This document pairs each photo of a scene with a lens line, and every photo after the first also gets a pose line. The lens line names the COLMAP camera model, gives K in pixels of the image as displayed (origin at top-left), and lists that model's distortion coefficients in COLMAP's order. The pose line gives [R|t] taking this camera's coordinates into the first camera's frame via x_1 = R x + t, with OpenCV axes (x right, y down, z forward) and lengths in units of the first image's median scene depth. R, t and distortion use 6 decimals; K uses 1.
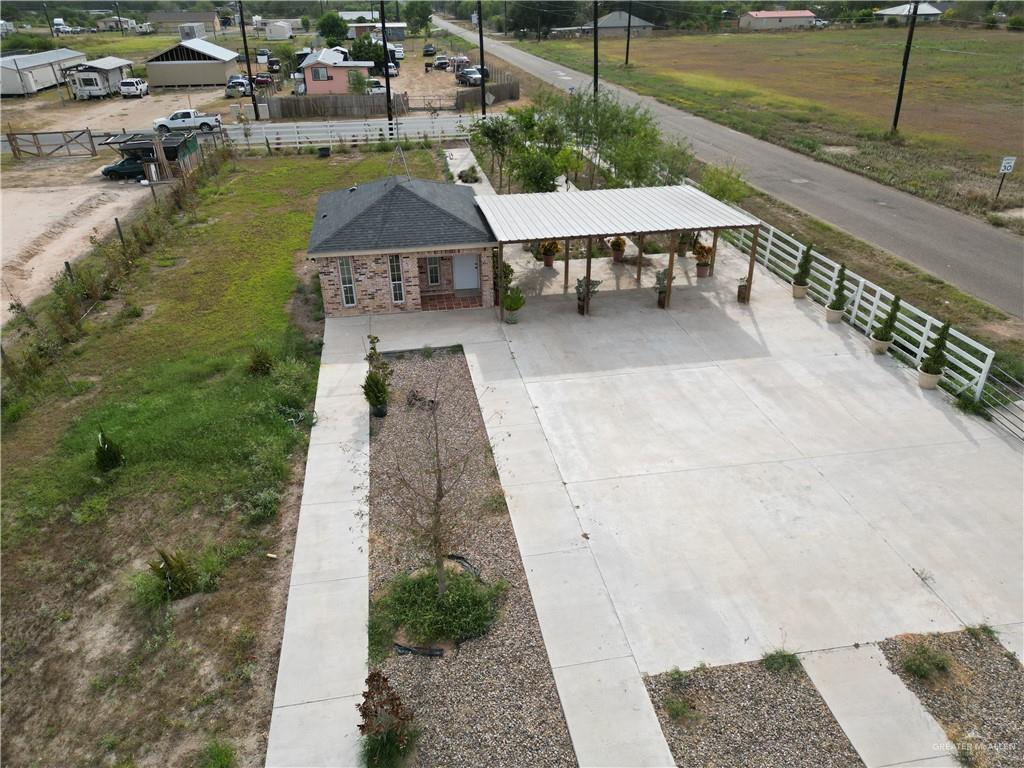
lens RADIAL K [[722.7, 0, 514.7], [0, 722.7, 386.2], [0, 0, 1]] dist [0.060949, -0.048766]
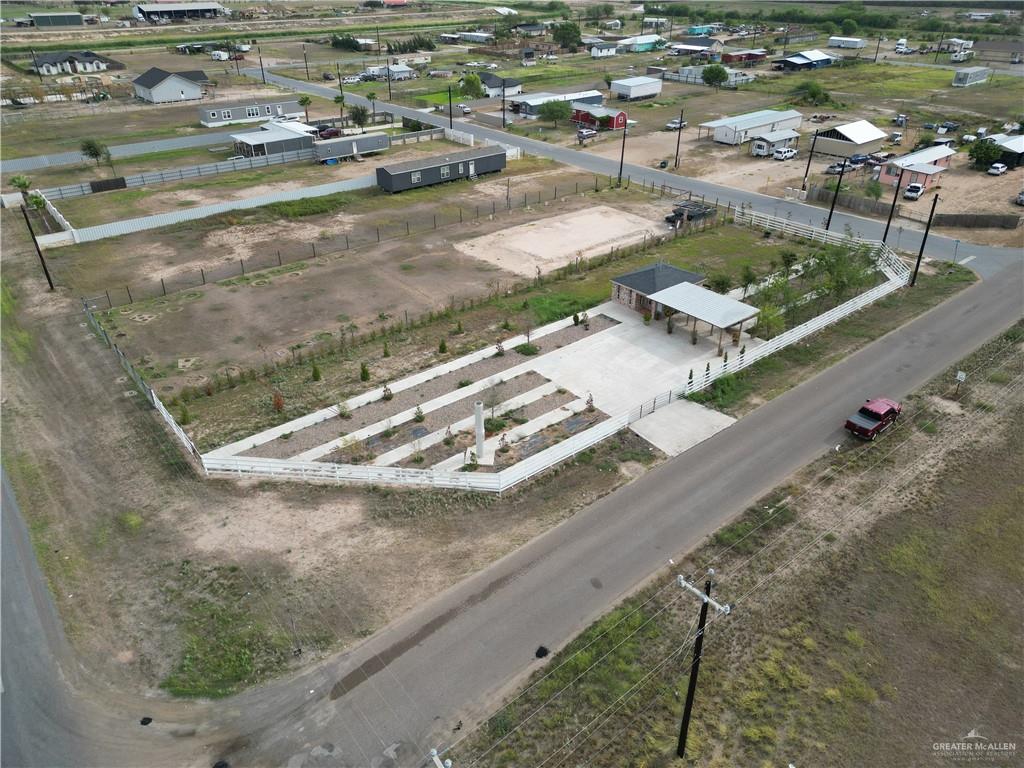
lens RADIAL K [[722.7, 0, 496.3], [0, 722.7, 396.7], [0, 0, 1]] dist [0.060949, -0.048766]
pose [[0.473769, 0.466626, -0.746862, 2.007003], [-0.417348, 0.865766, 0.276171, -0.386646], [0.775476, 0.180860, 0.604919, -1.174462]]
